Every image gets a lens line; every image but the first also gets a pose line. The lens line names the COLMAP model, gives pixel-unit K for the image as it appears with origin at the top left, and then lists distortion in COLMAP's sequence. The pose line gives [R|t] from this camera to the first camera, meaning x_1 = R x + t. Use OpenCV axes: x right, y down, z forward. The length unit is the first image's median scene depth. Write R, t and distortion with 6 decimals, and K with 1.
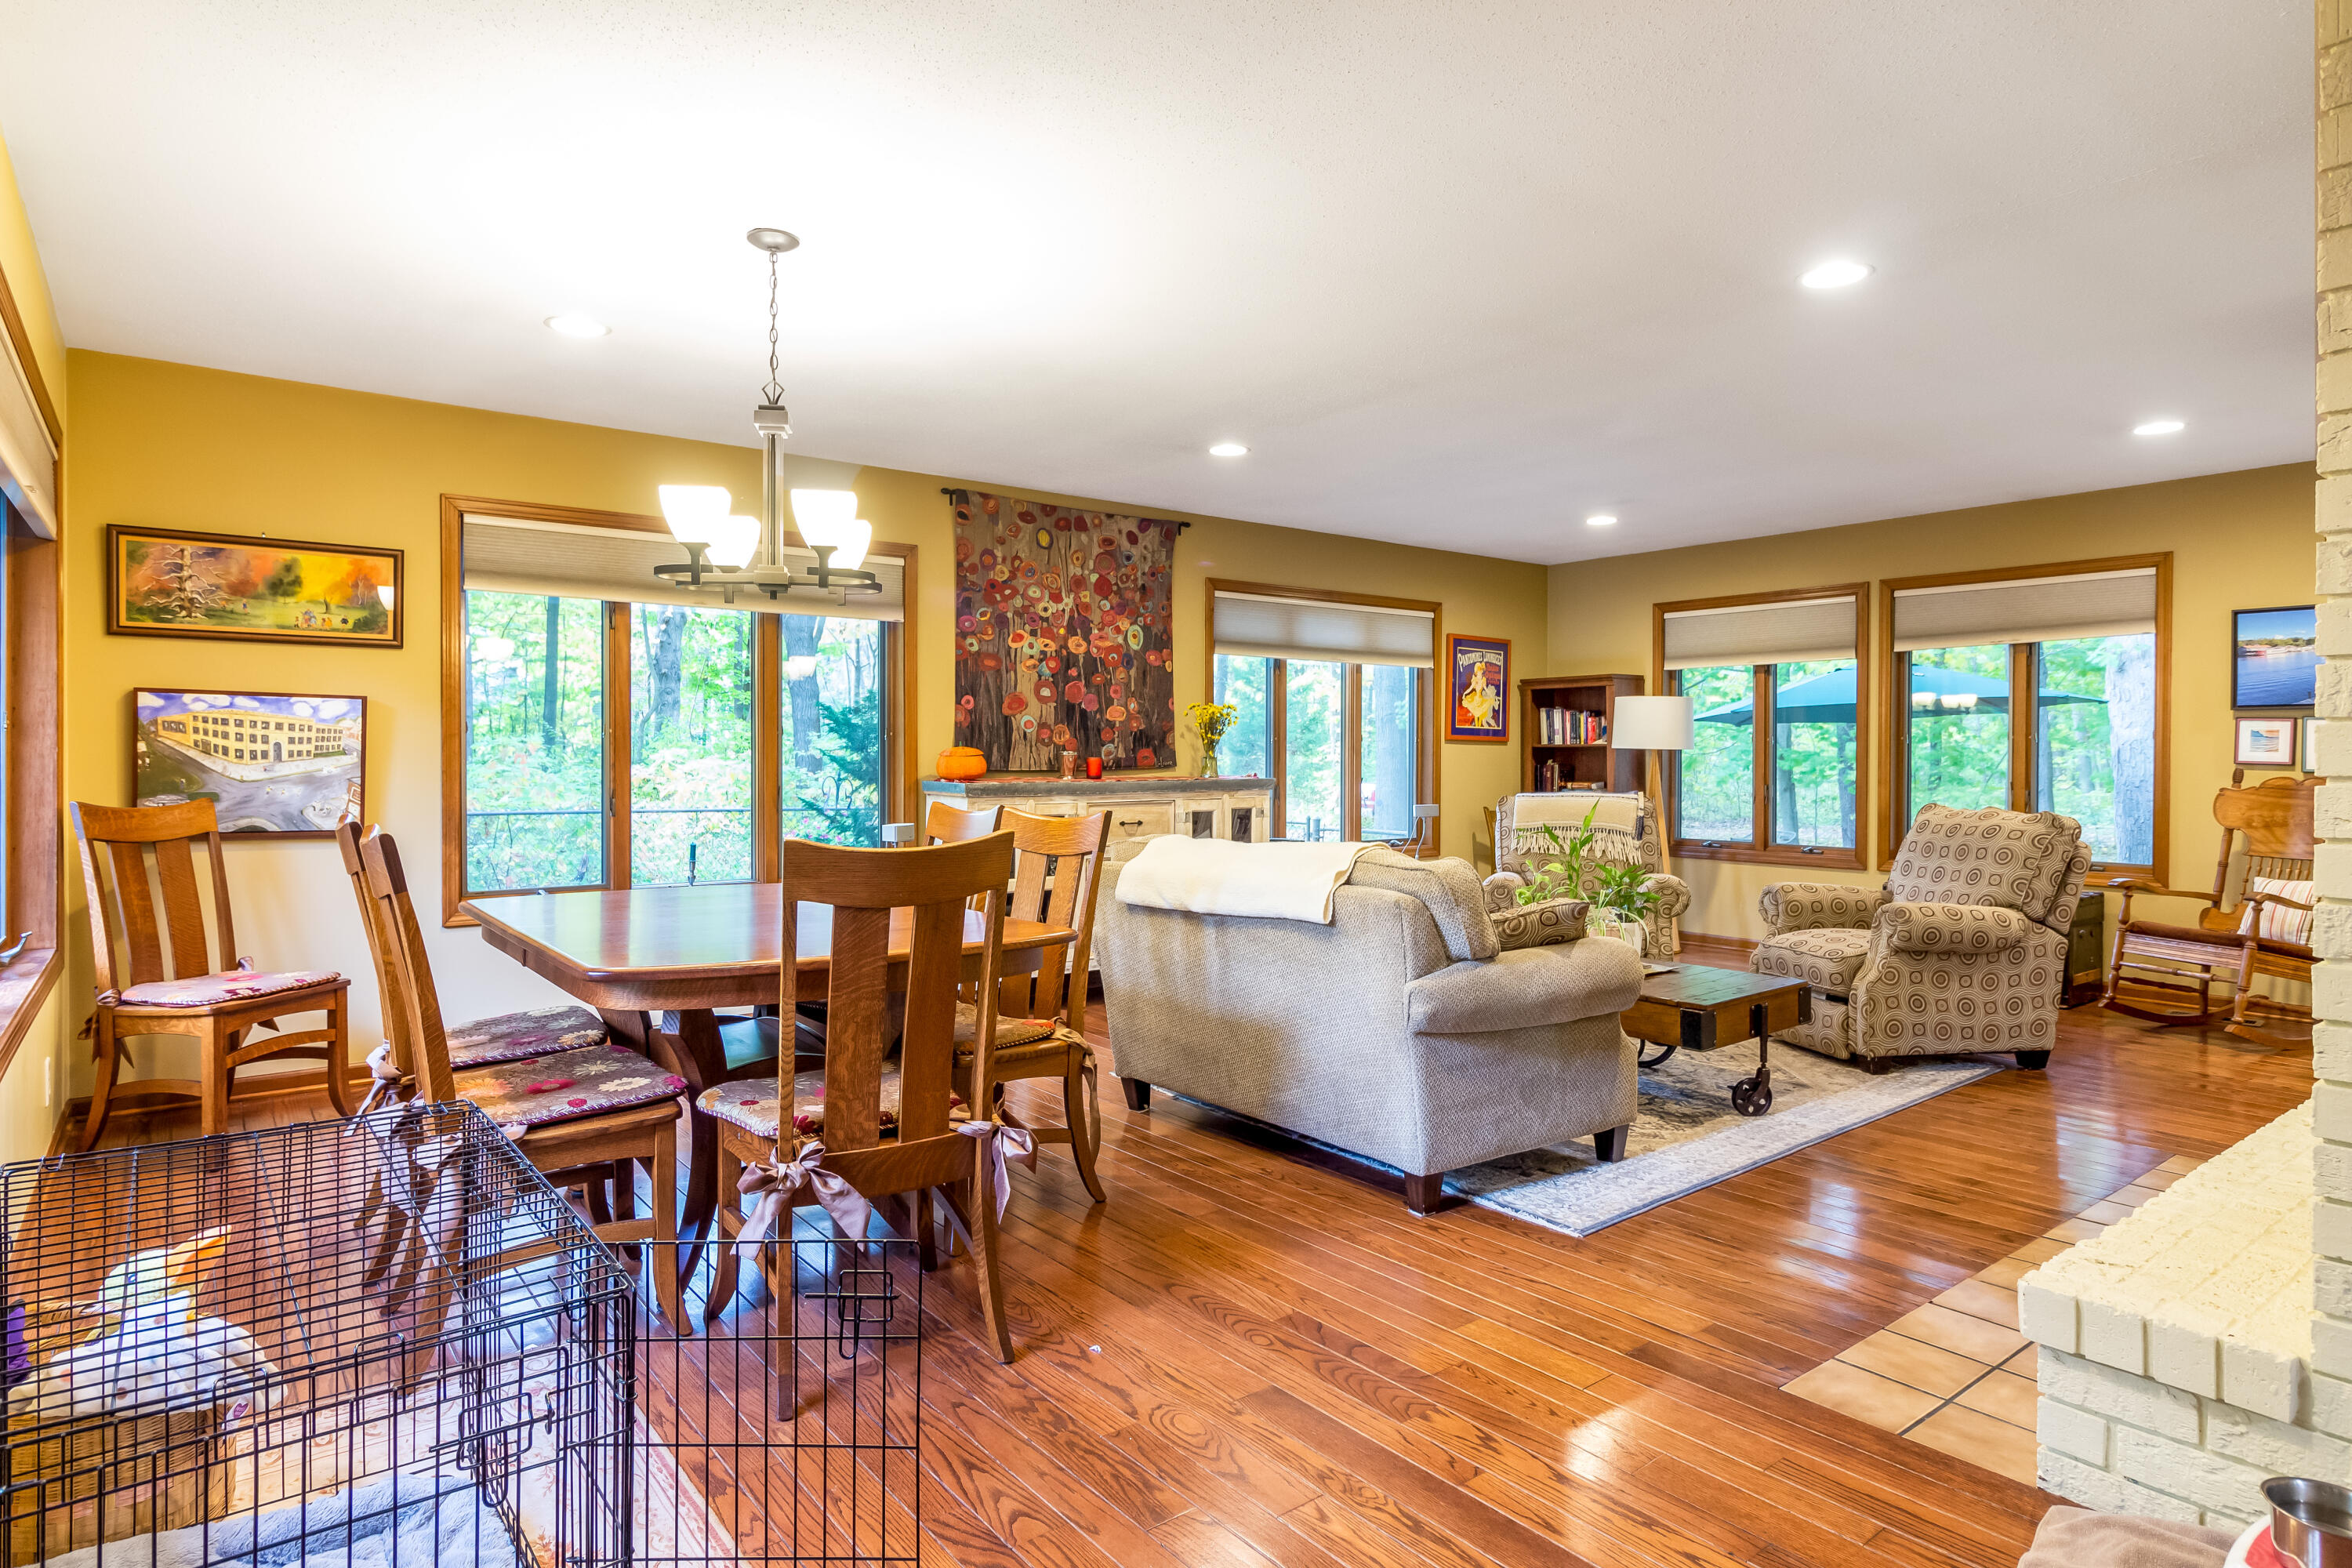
lens RADIAL K [[1278.0, 0, 1164.4], [0, 1278.0, 765.5], [0, 0, 1]] dist [0.001522, 0.000546]
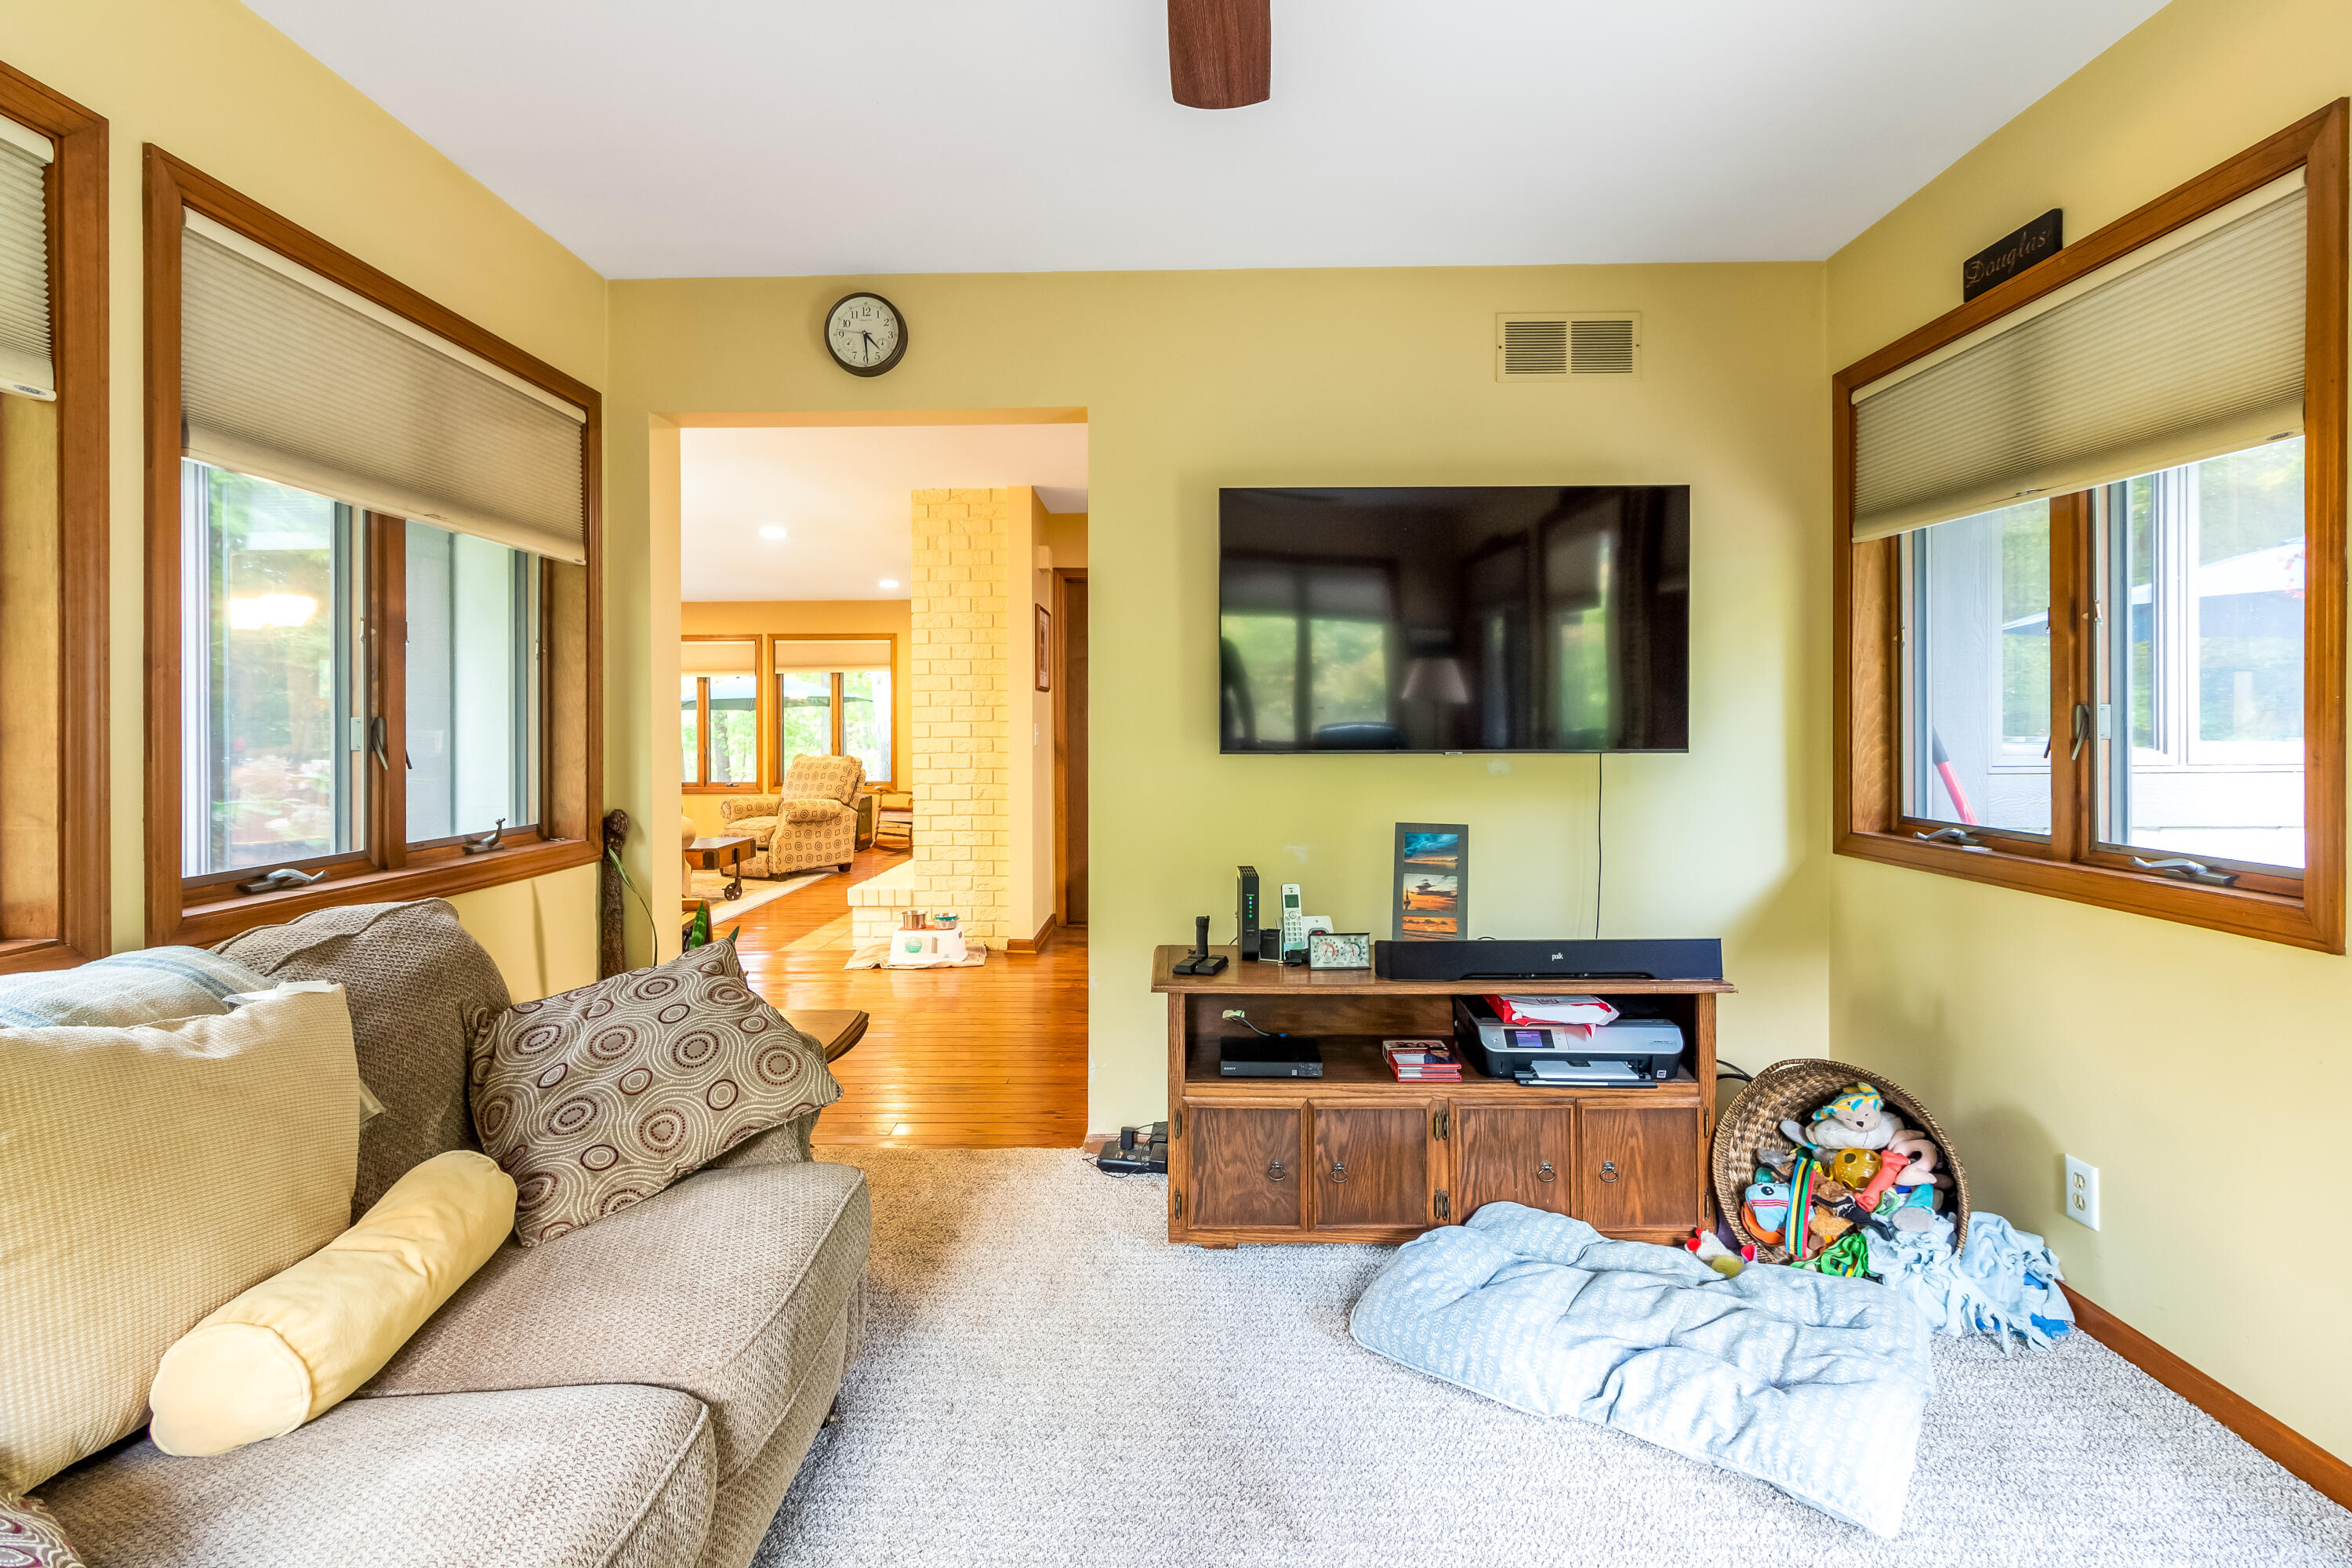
lens RADIAL K [[1082.7, 0, 1174.6], [0, 1082.7, 726.6], [0, 0, 1]] dist [0.000203, -0.000016]
pose [[0.619661, -0.004368, 0.784858, -0.337681], [0.012226, 0.999917, -0.004088, 0.000498], [-0.784774, 0.012129, 0.619663, -0.472700]]
